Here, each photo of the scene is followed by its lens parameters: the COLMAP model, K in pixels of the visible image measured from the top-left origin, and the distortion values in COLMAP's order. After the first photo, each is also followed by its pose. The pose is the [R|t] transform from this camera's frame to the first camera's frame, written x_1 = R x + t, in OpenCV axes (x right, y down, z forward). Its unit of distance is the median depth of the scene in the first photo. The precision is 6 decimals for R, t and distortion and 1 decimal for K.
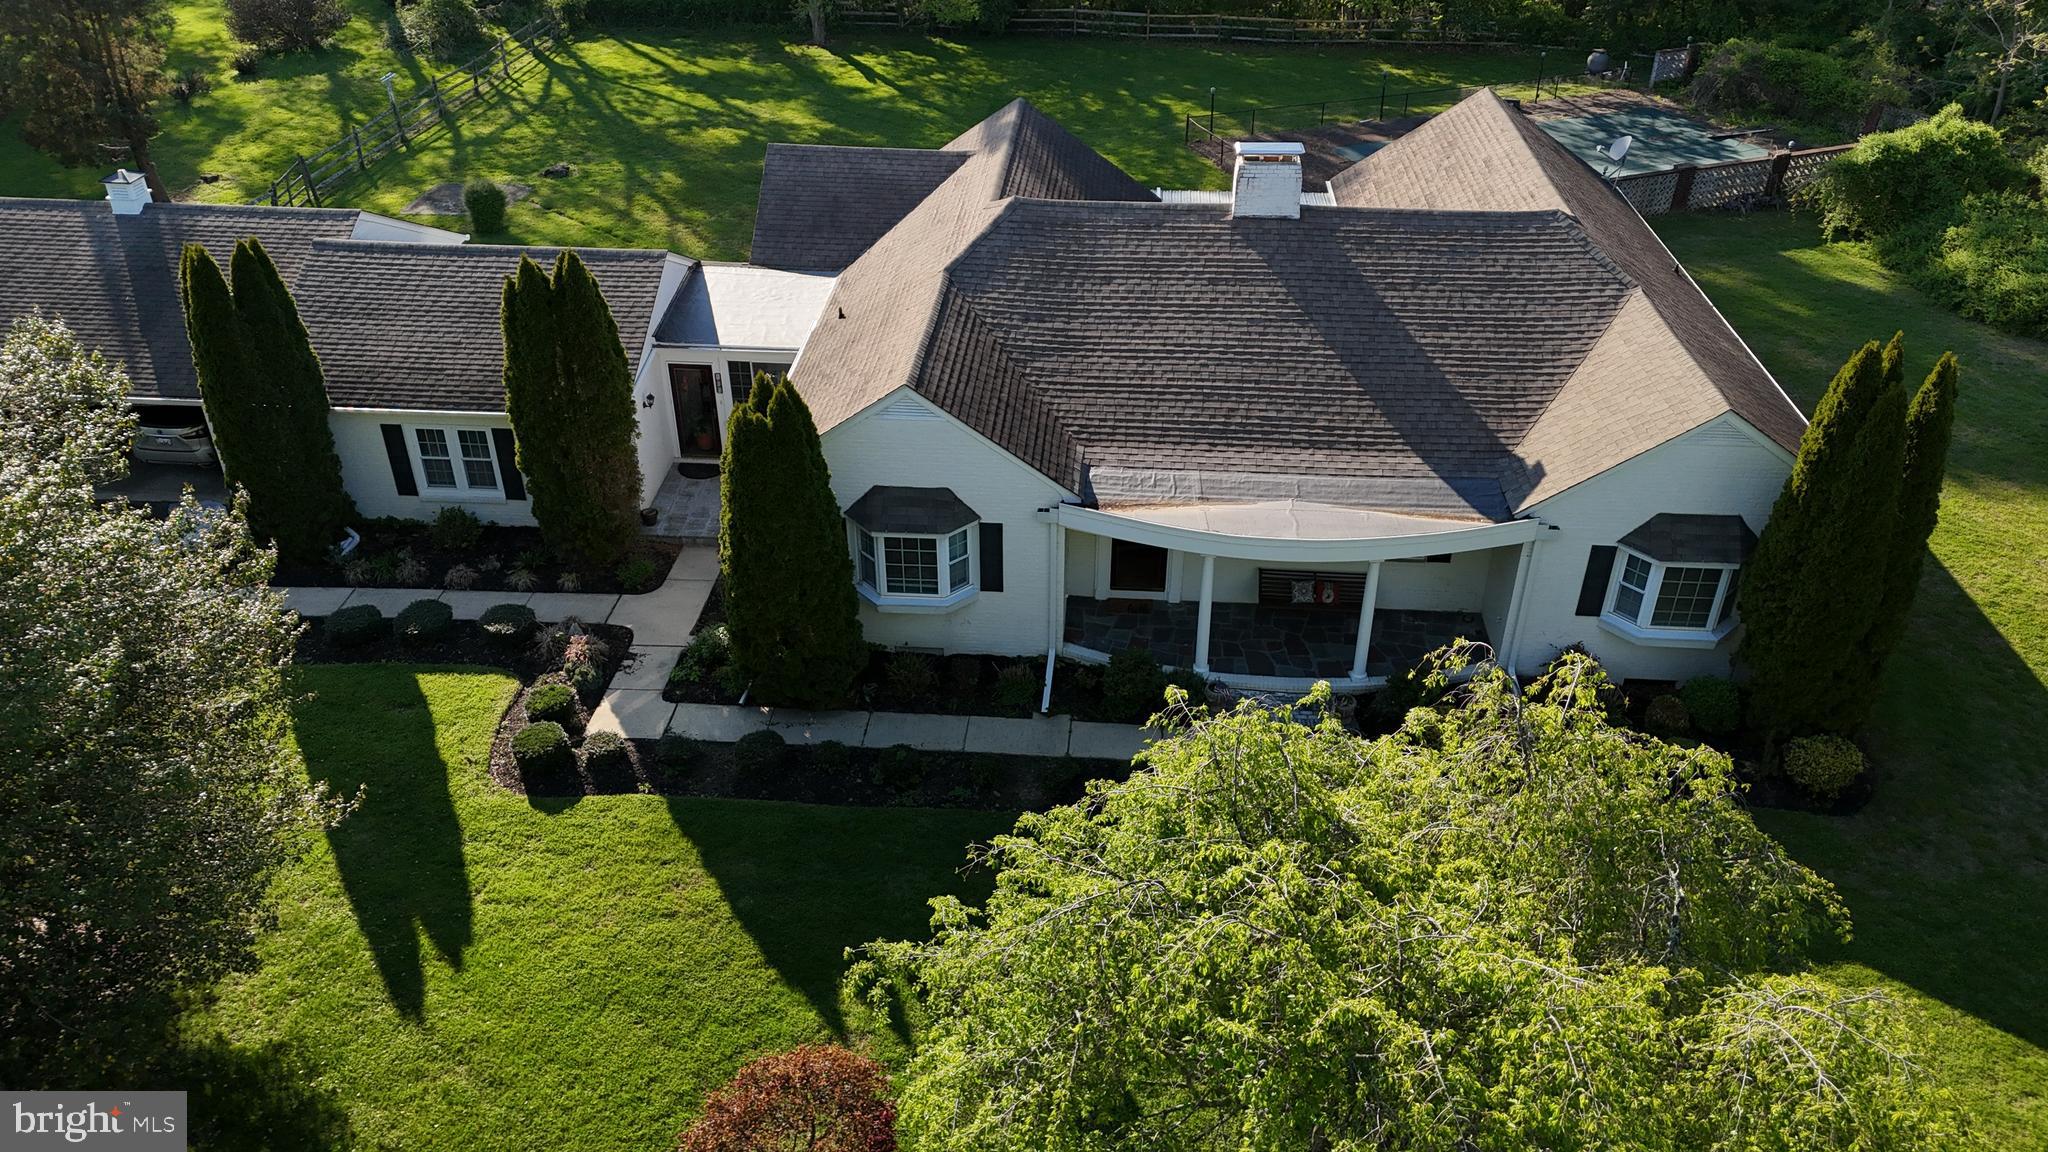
lens RADIAL K [[1492.7, 0, 1036.2], [0, 1492.7, 575.9], [0, 0, 1]] dist [0.072301, -0.066302]
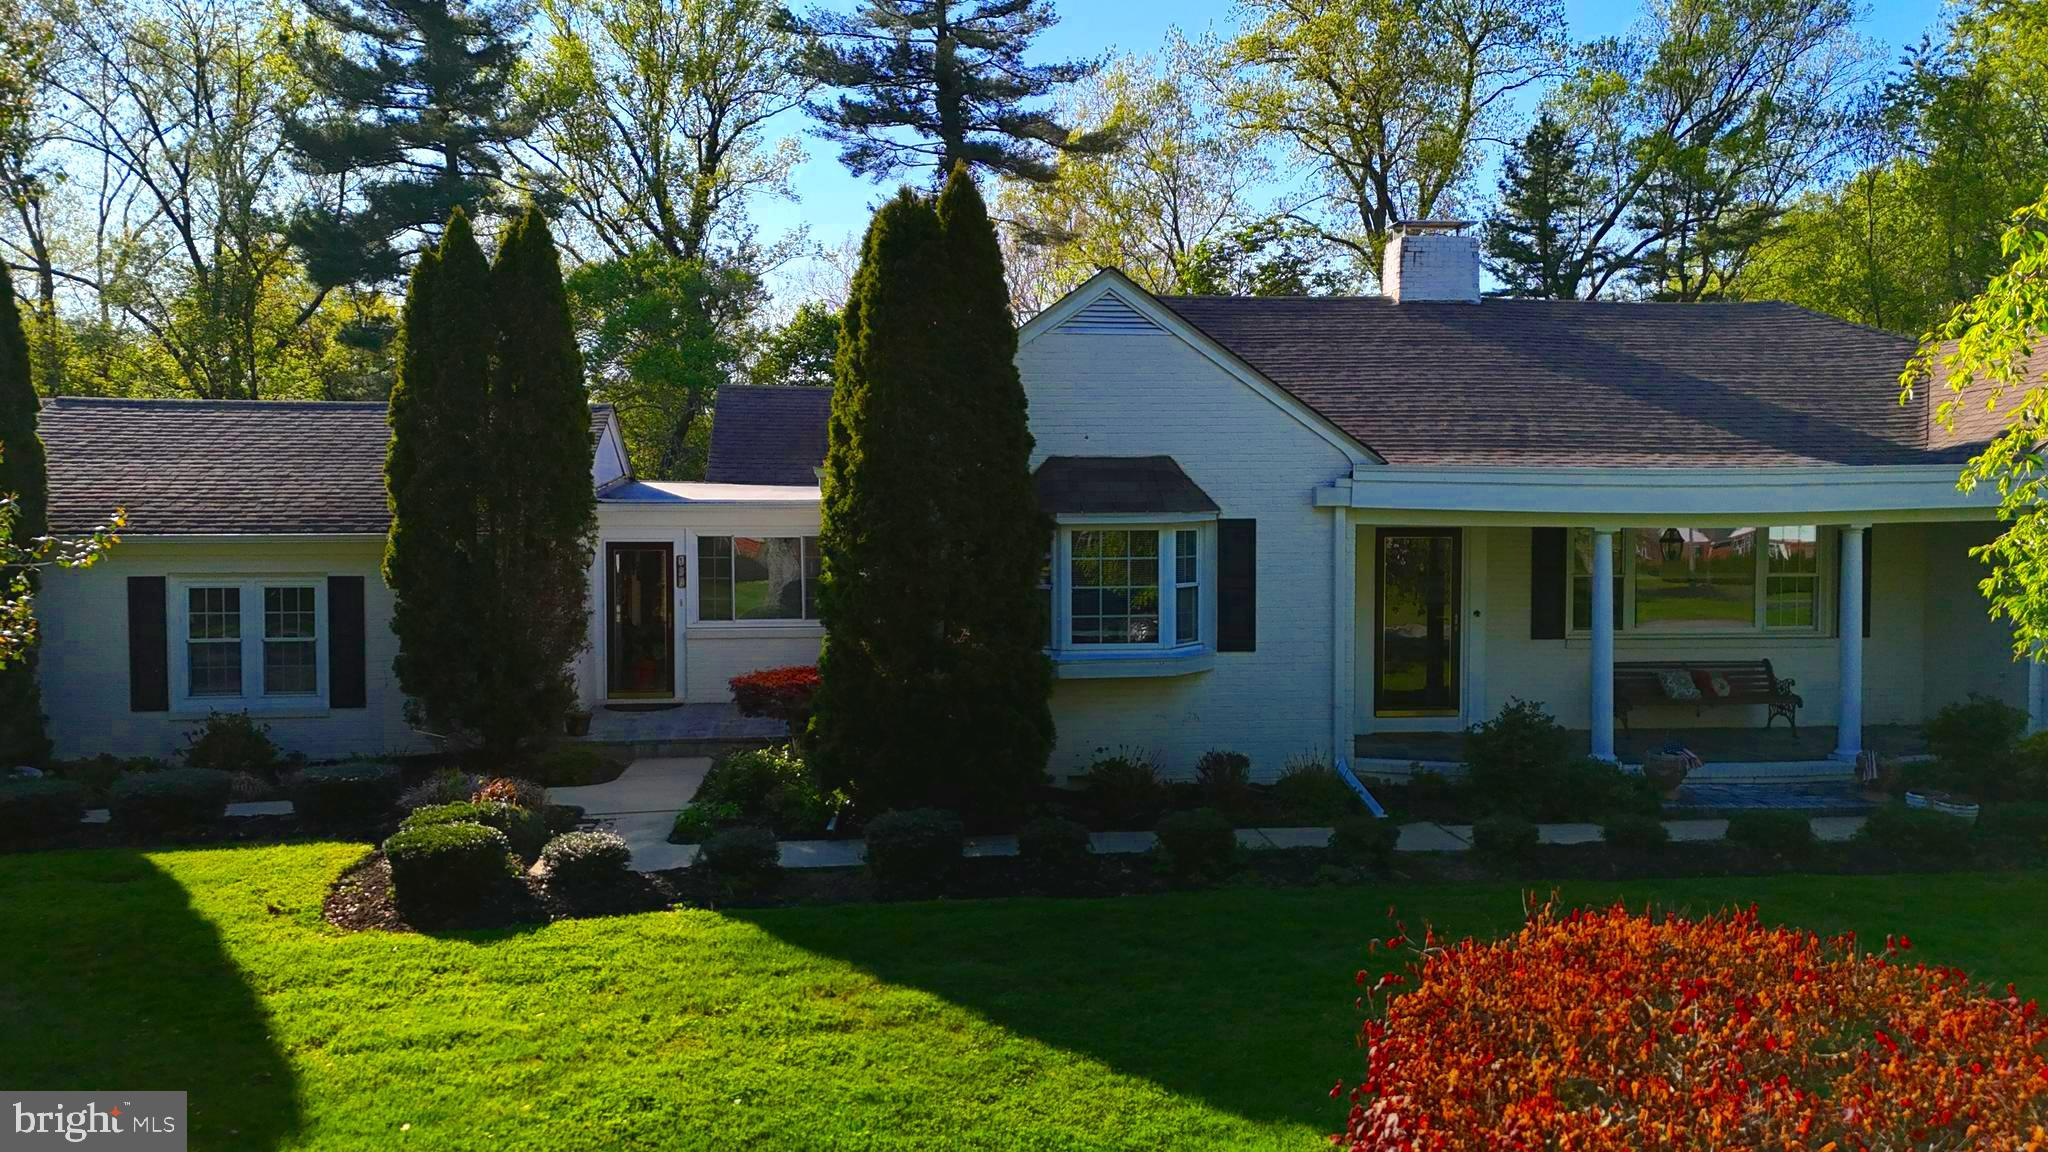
lens RADIAL K [[1492.7, 0, 1033.5], [0, 1492.7, 581.7], [0, 0, 1]] dist [0.072301, -0.066302]
pose [[0.982048, -0.012371, 0.188224, -0.203783], [0.105759, 0.862368, -0.495112, 0.250729], [-0.156194, 0.506131, 0.848195, 0.452434]]
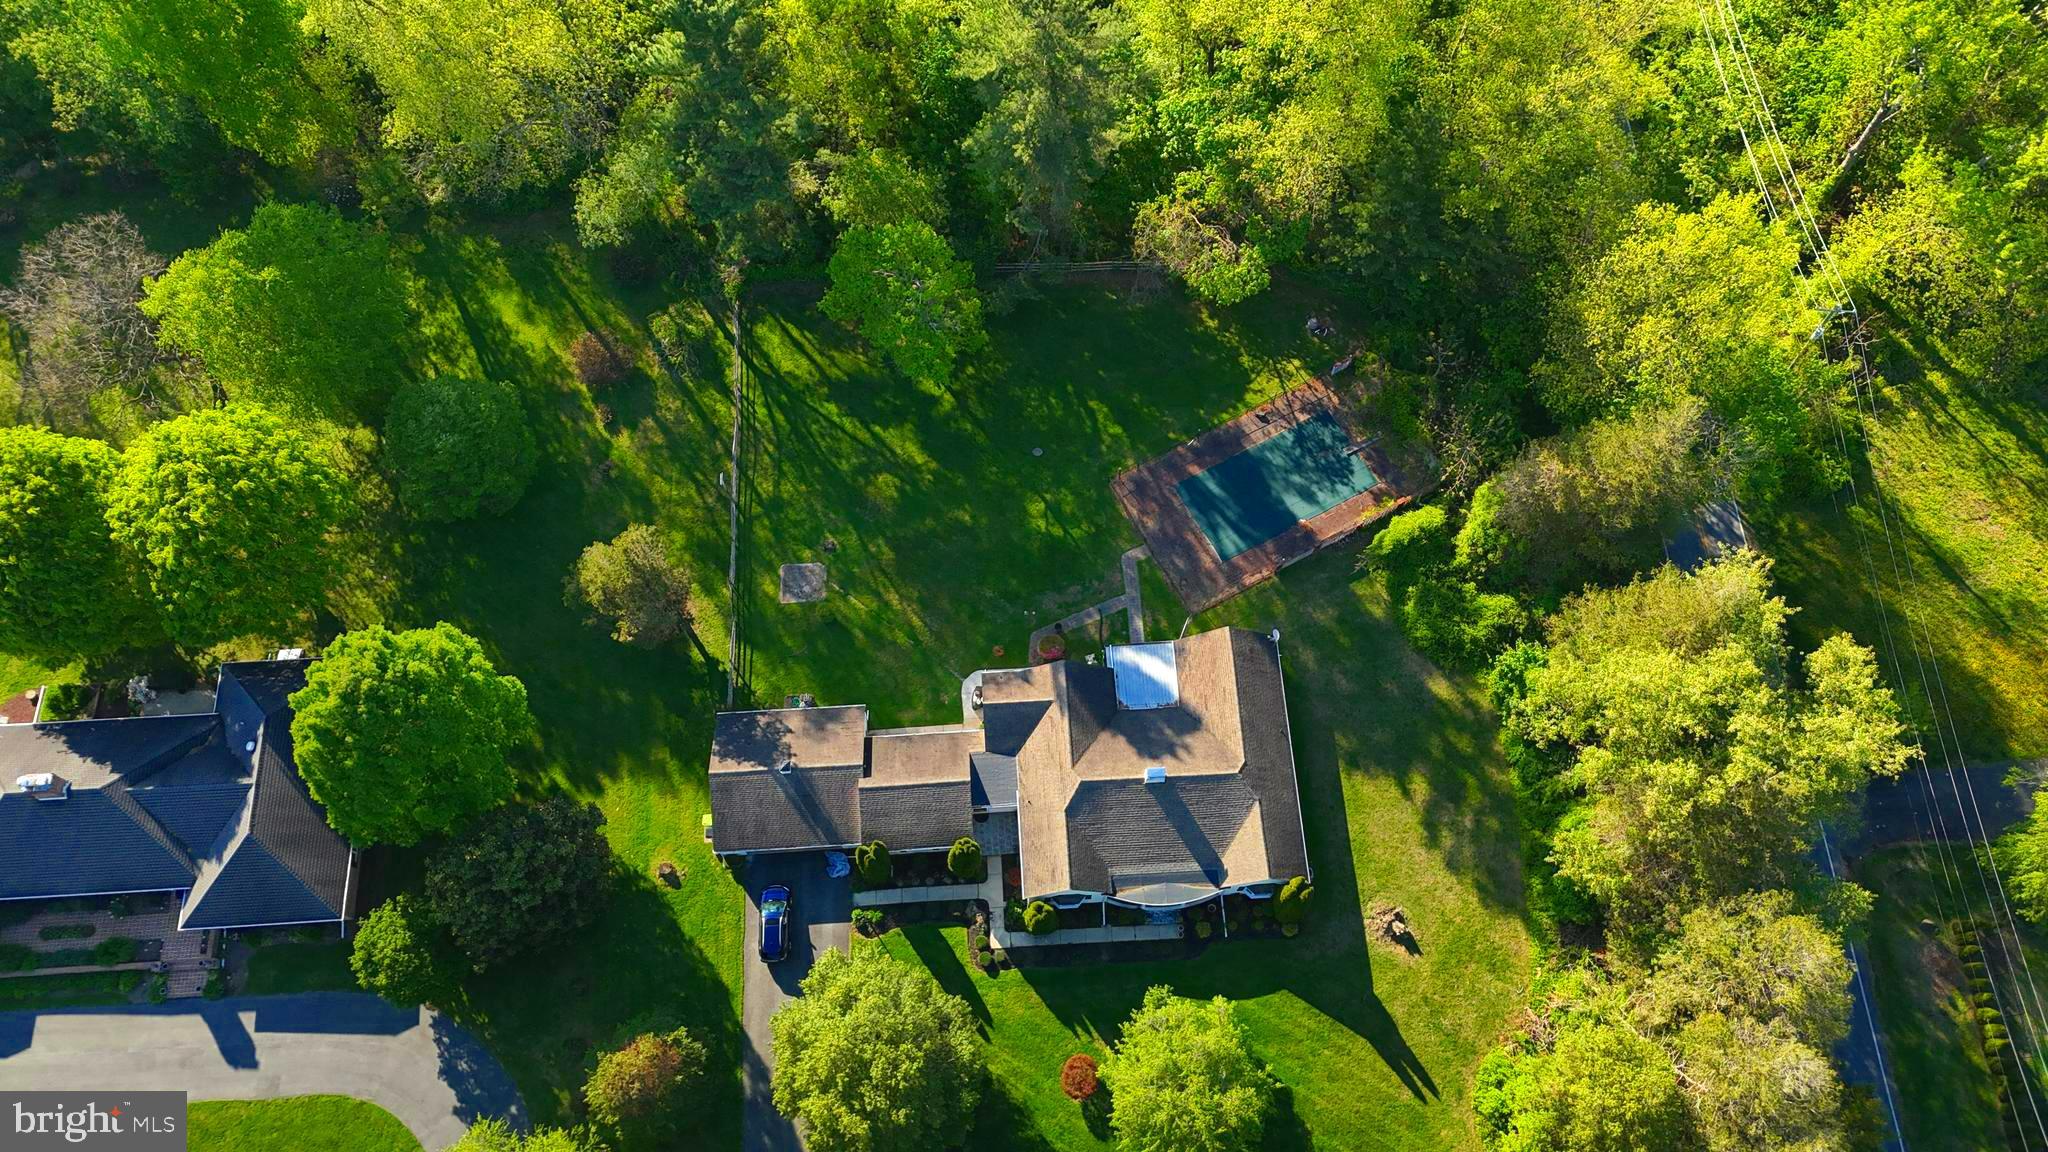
lens RADIAL K [[1492.7, 0, 1038.2], [0, 1492.7, 562.6], [0, 0, 1]] dist [0.072301, -0.066302]
pose [[0.991828, -0.118243, 0.047912, -0.218567], [0.070479, 0.820843, 0.566789, -2.640392], [-0.106347, -0.558780, 0.822469, -1.518397]]
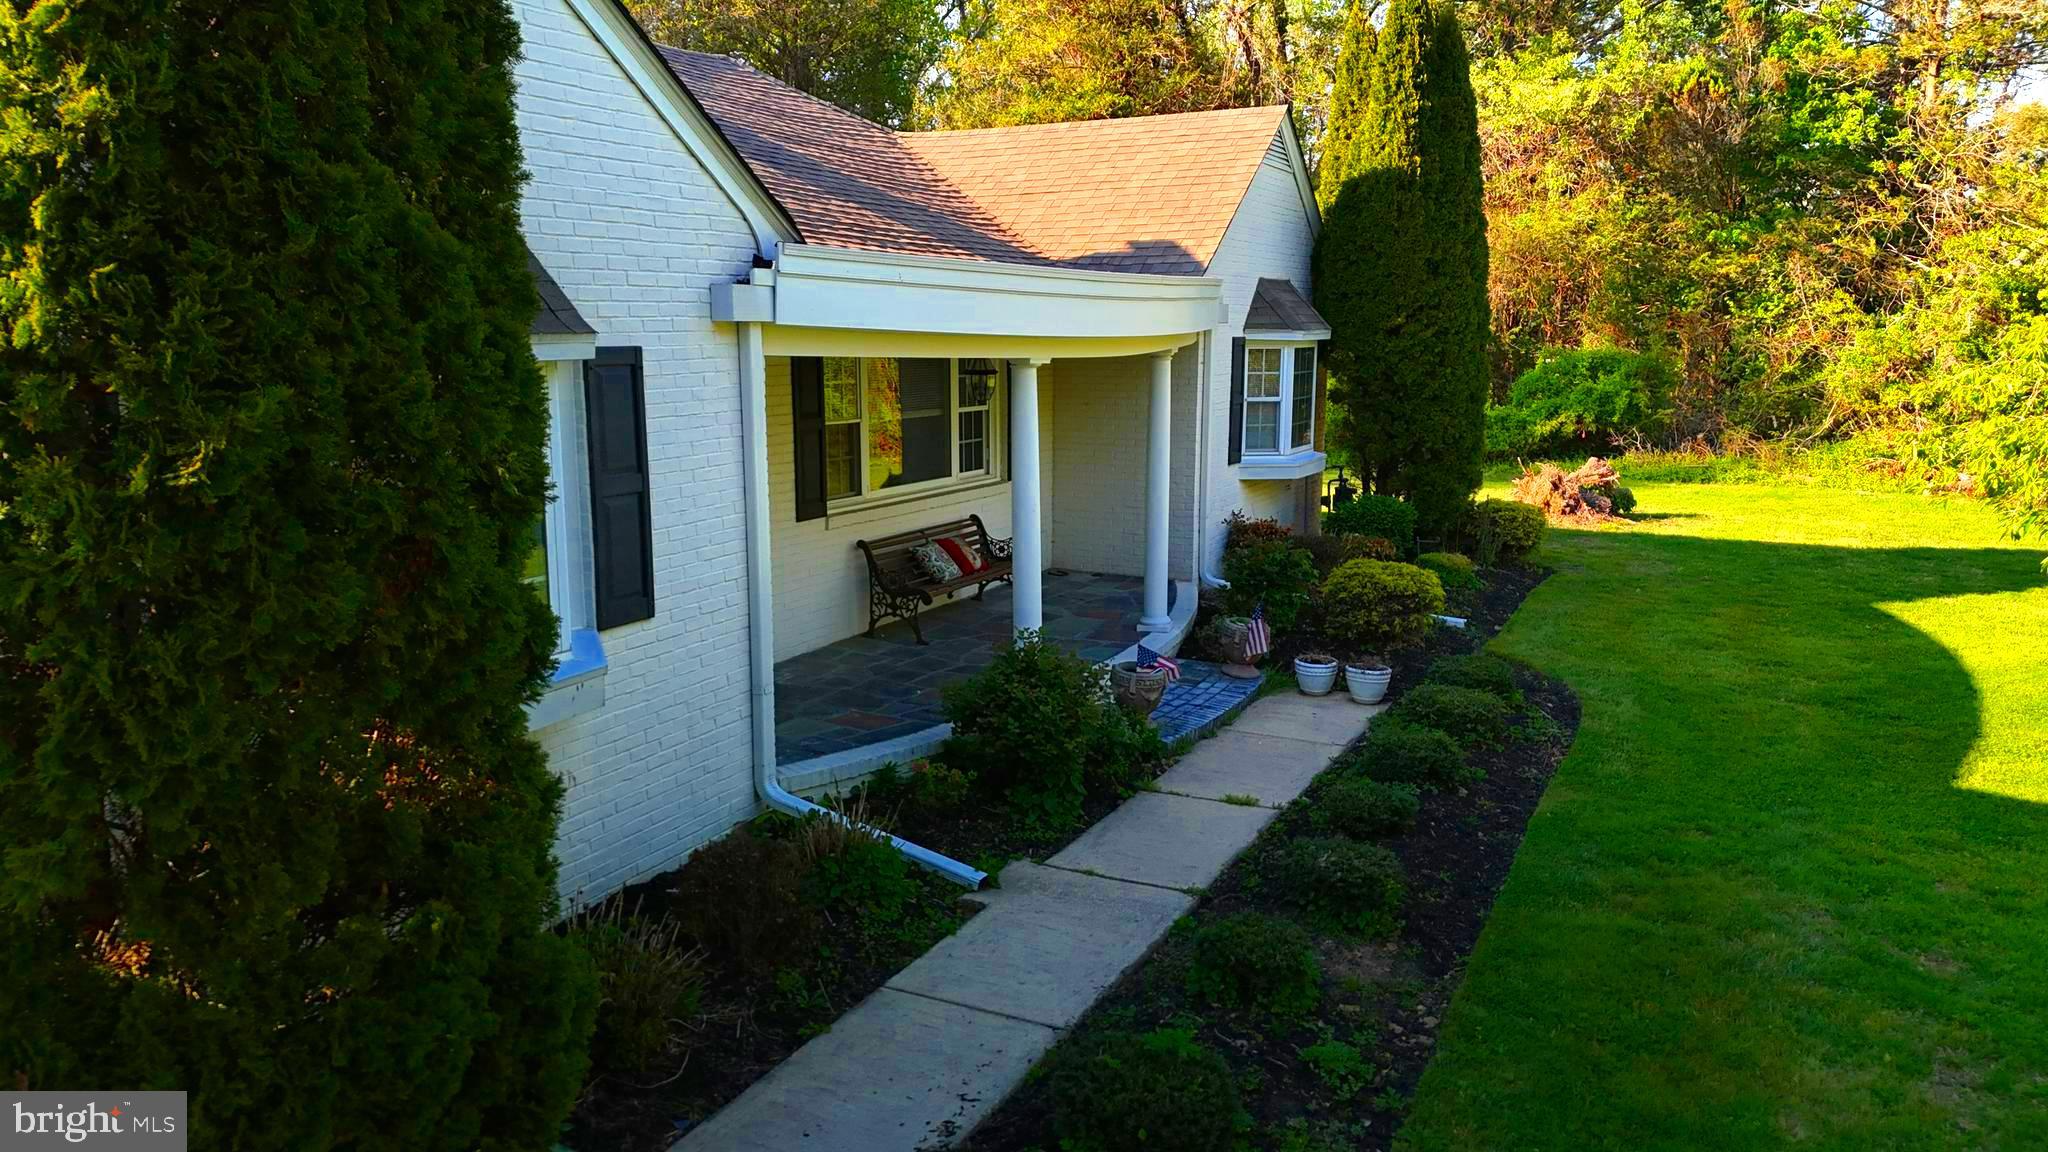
lens RADIAL K [[1425.0, 0, 1028.5], [0, 1425.0, 589.8], [0, 0, 1]] dist [-0.008264, -0.004799]
pose [[0.365580, -0.166371, 0.915790, -0.231086], [0.500895, 0.864444, -0.042913, 0.050803], [-0.784510, 0.474403, 0.399358, 0.758664]]
